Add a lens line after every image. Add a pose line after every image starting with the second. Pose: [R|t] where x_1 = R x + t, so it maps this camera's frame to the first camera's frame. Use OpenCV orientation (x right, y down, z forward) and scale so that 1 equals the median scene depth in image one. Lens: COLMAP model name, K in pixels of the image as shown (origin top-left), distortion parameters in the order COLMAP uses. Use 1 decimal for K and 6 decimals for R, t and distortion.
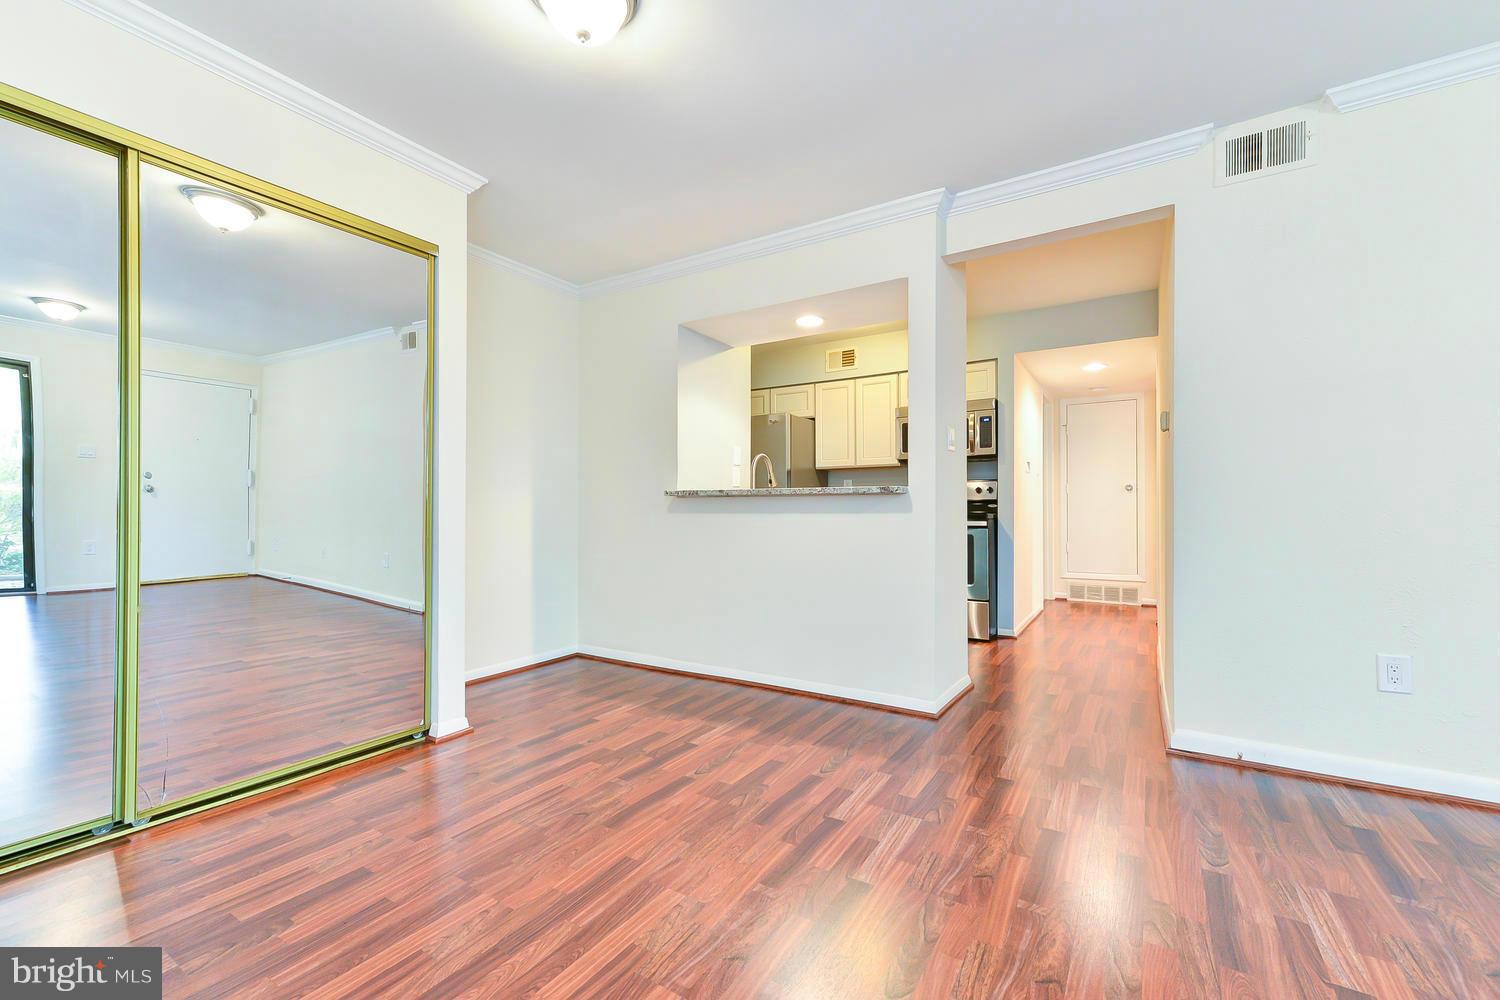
lens RADIAL K [[626.3, 0, 749.6], [0, 626.3, 504.5], [0, 0, 1]] dist [0.012614, -0.000209]
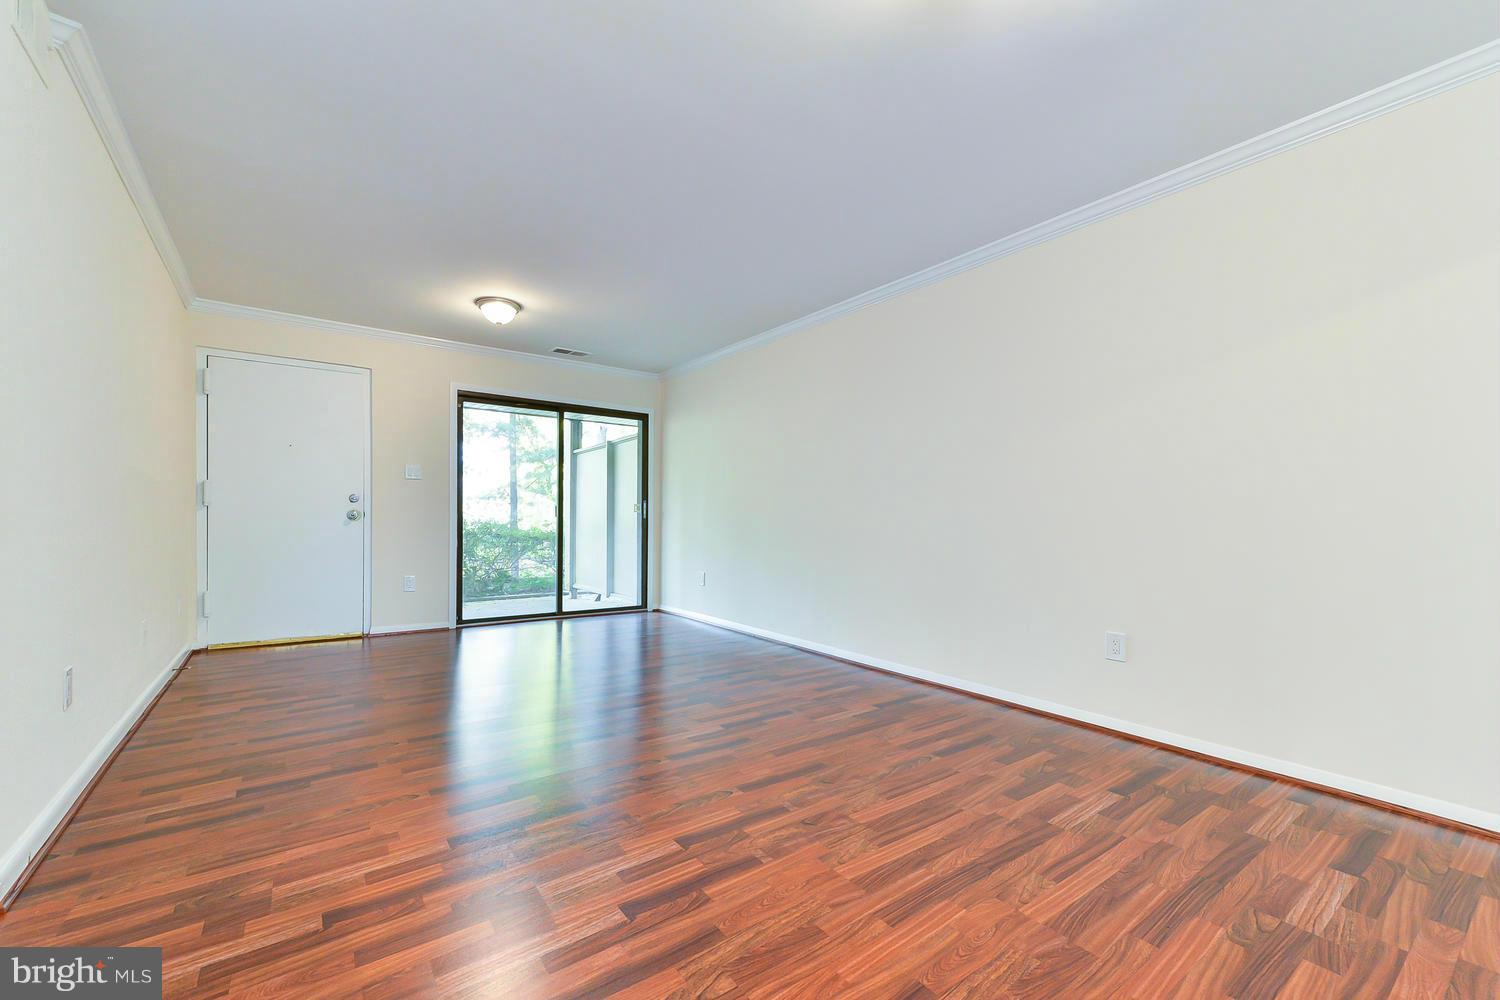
lens RADIAL K [[610.1, 0, 742.8], [0, 610.1, 527.0], [0, 0, 1]] dist [0.014077, -0.000018]
pose [[-0.930290, -0.012931, 0.366597, -0.245815], [-0.010467, 0.999907, 0.008711, 0.011566], [-0.366676, 0.004266, -0.930339, 1.485041]]
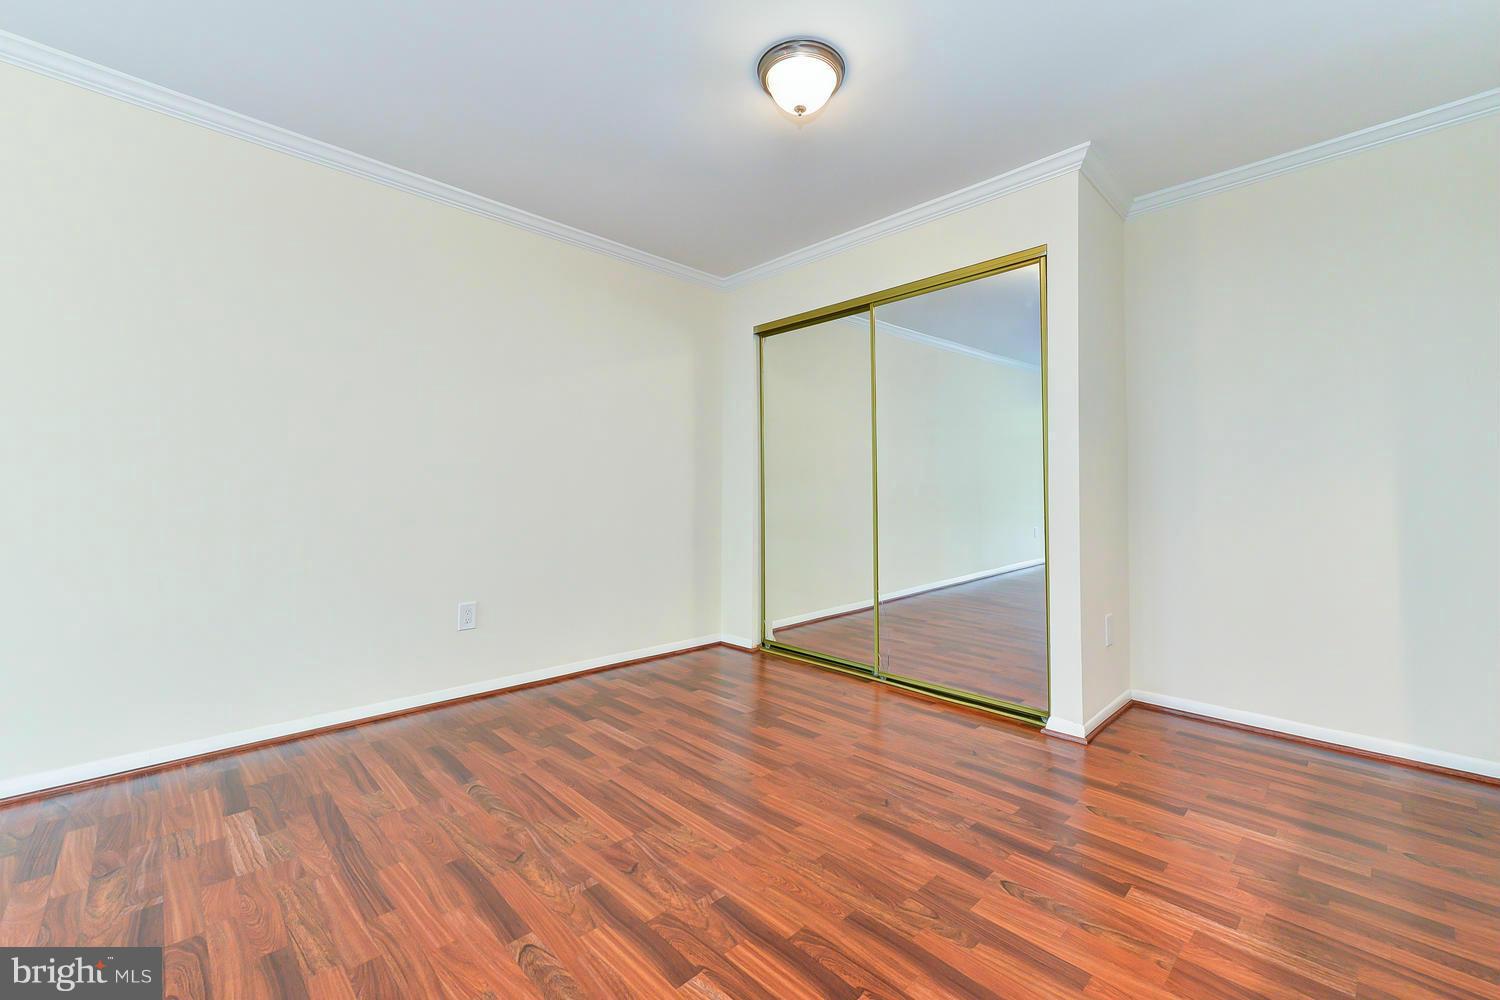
lens RADIAL K [[613.7, 0, 765.0], [0, 613.7, 530.4], [0, 0, 1]] dist [0.018363, -0.000087]
pose [[-0.220422, 0.054480, -0.973882, 0.654657], [0.001028, 0.998451, 0.055622, 0.001150], [0.975404, 0.011259, -0.220137, 0.937802]]
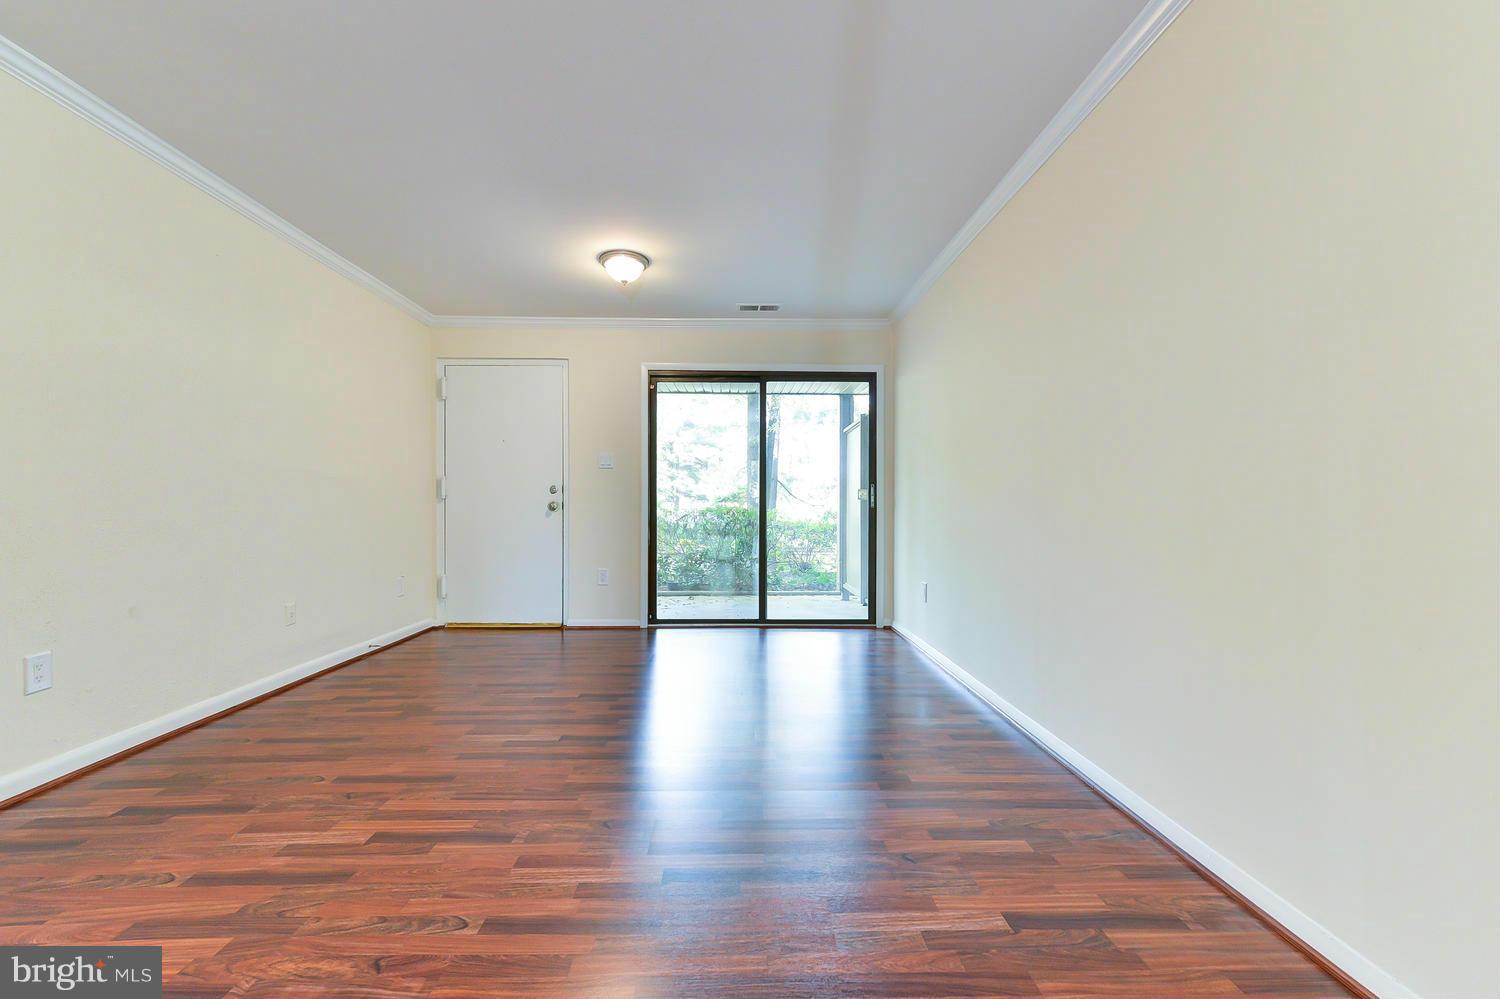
lens RADIAL K [[631.5, 0, 746.5], [0, 631.5, 508.9], [0, 0, 1]] dist [0.013908, -0.000092]
pose [[-0.555109, -0.004244, 0.831766, -0.425414], [-0.005141, 0.999985, 0.001671, 0.004551], [-0.831761, -0.003348, -0.555123, 0.638407]]
